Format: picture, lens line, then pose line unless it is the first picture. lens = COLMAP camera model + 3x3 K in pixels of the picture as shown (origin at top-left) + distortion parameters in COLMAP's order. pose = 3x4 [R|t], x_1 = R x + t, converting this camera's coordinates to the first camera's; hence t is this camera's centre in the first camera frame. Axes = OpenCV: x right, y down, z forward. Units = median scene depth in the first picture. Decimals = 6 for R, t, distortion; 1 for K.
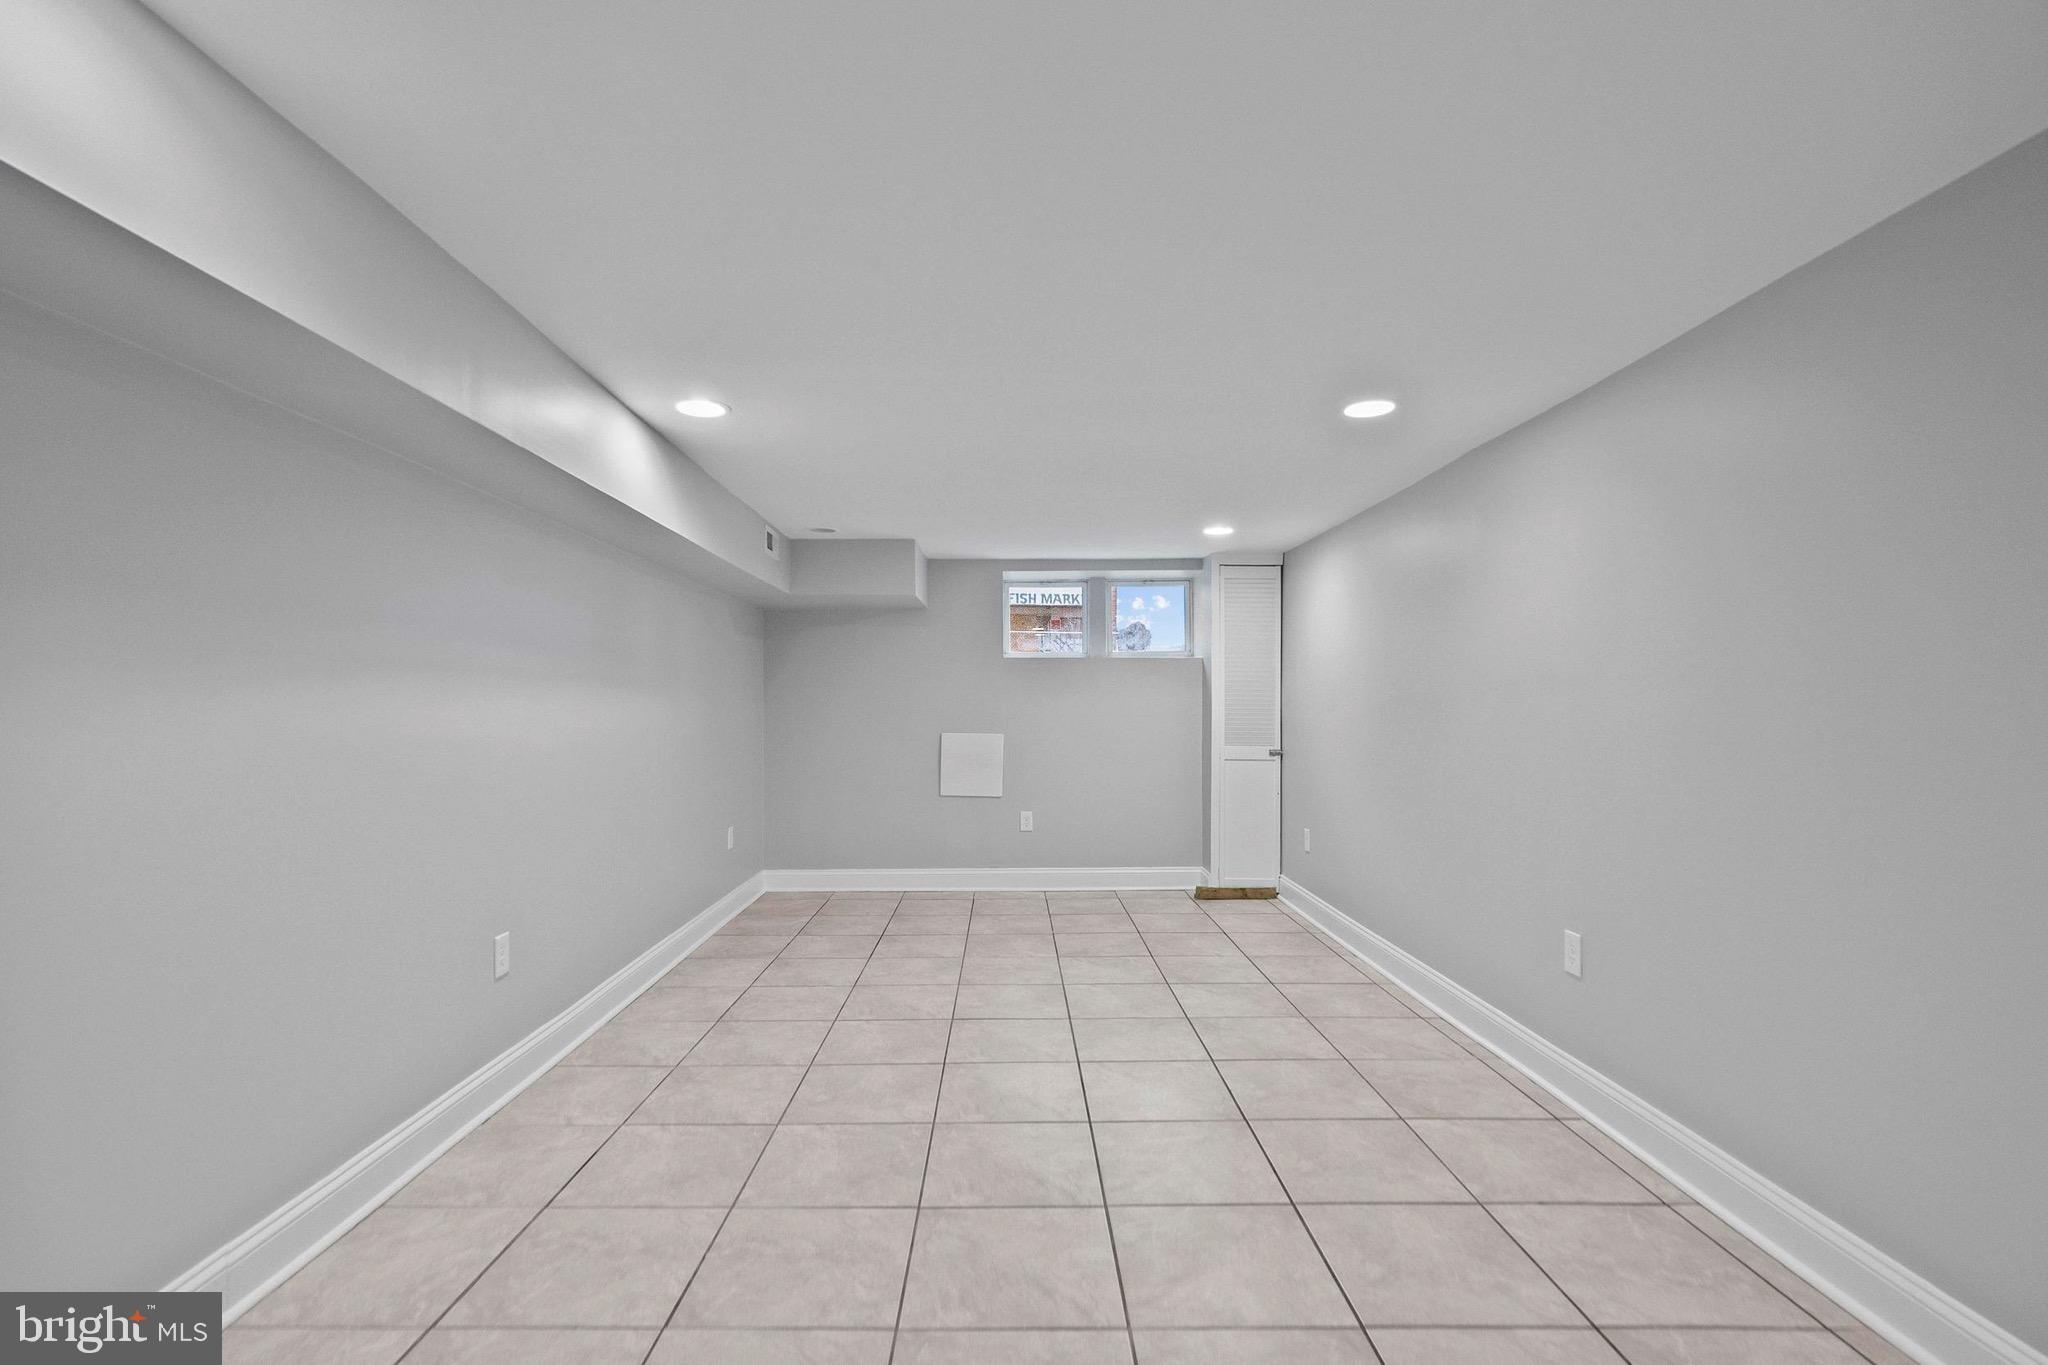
lens RADIAL K [[926.2, 0, 1019.8], [0, 926.2, 709.7], [0, 0, 1]] dist [0.000315, 0.001309]
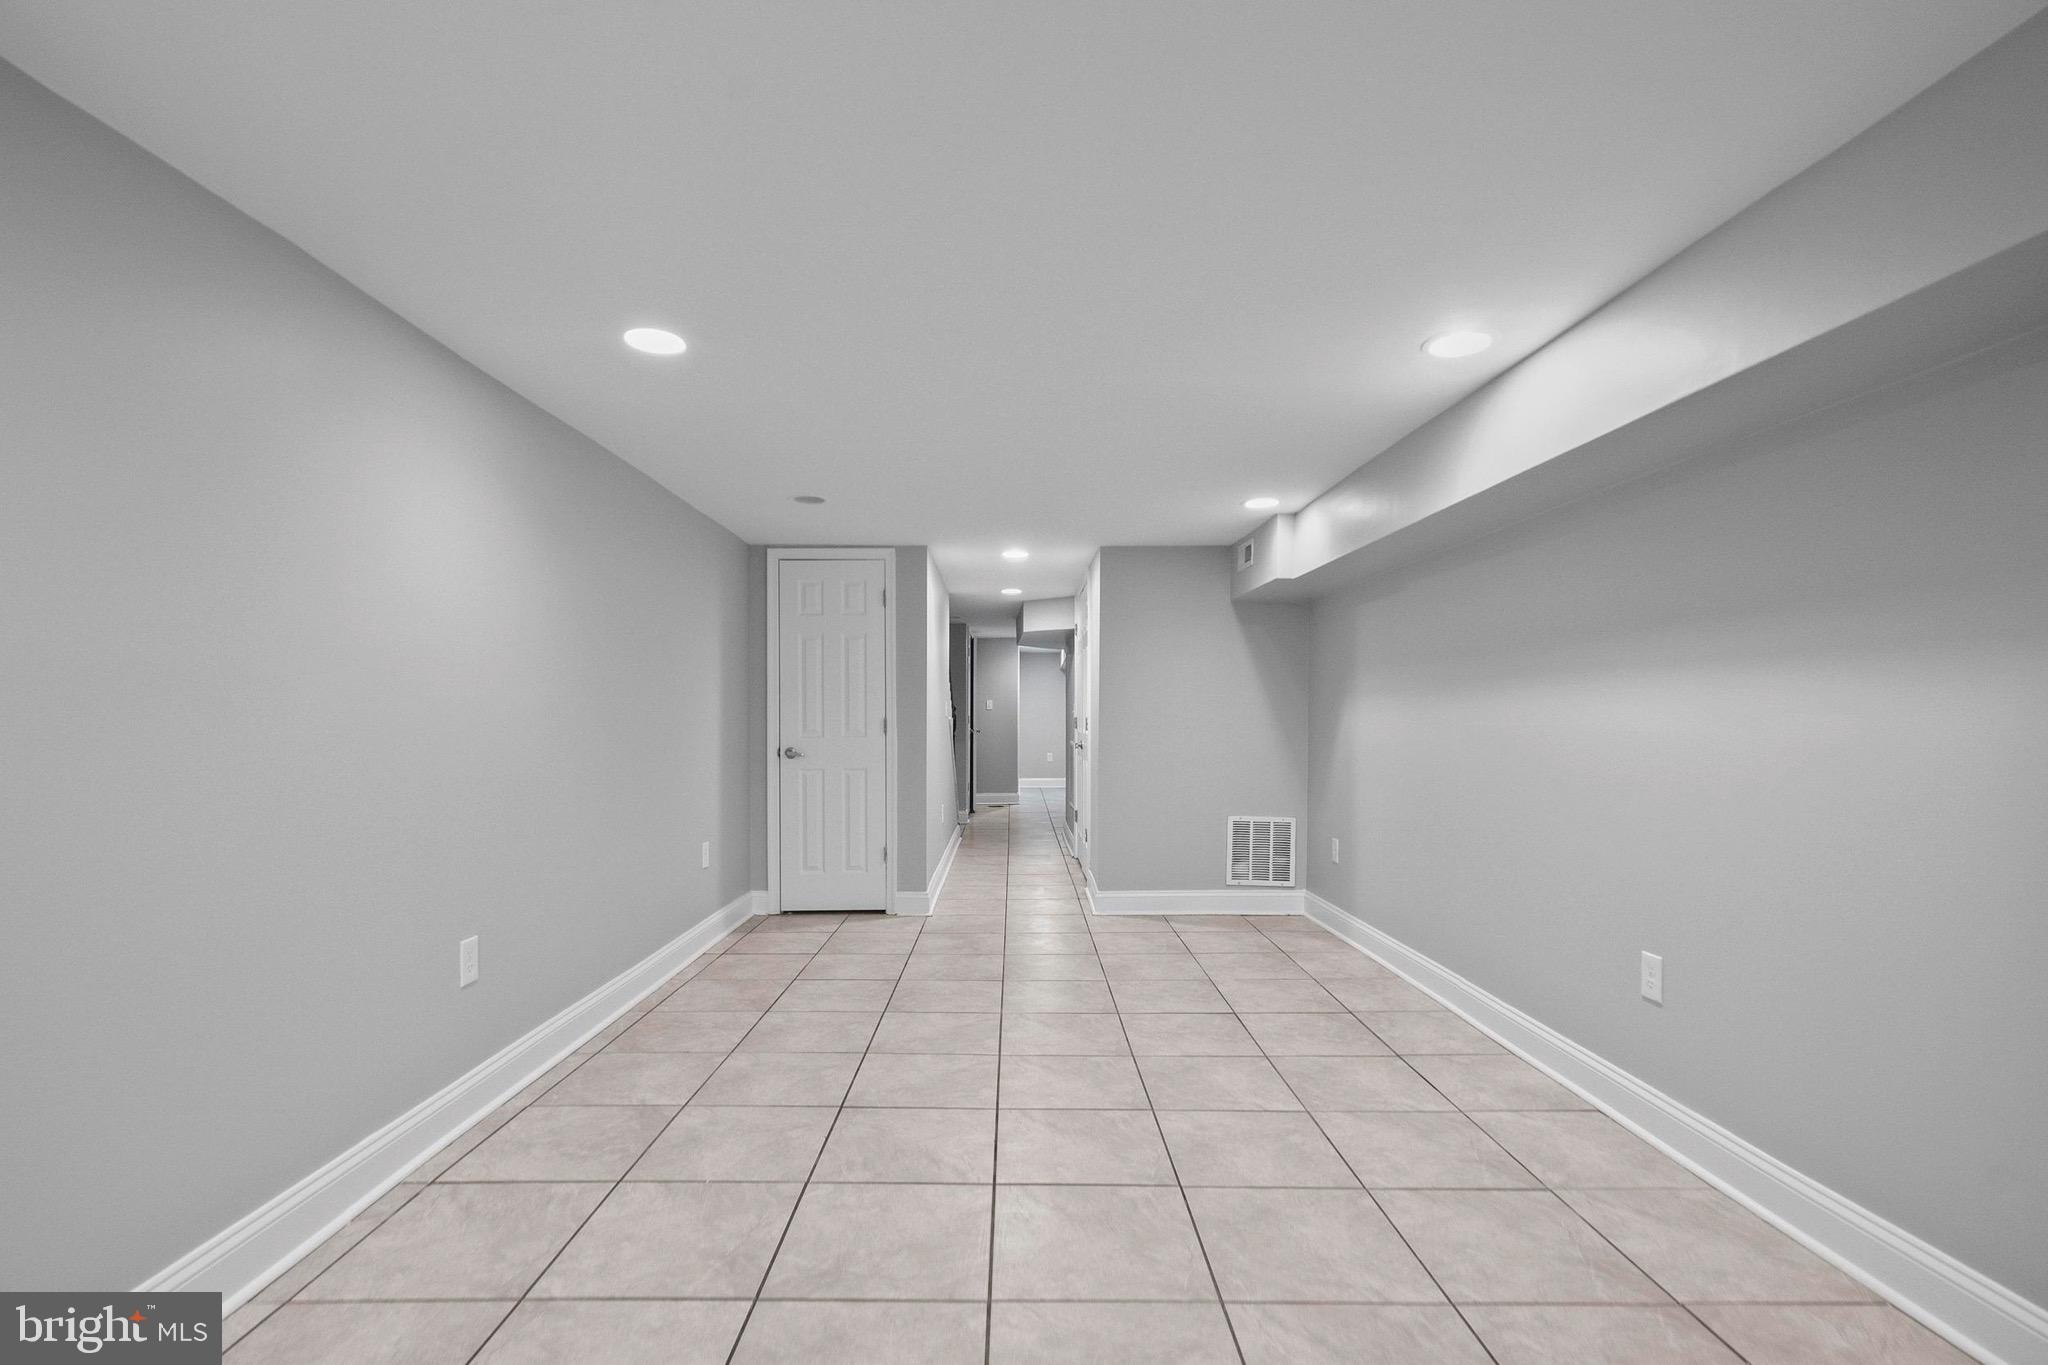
lens RADIAL K [[926.2, 0, 1019.8], [0, 926.2, 709.7], [0, 0, 1]] dist [0.000315, 0.001309]
pose [[-0.999981, -0.004411, 0.004231, 0.047067], [-0.004431, 0.999979, -0.004642, 0.016299], [-0.004211, -0.004660, -0.999980, 1.915172]]
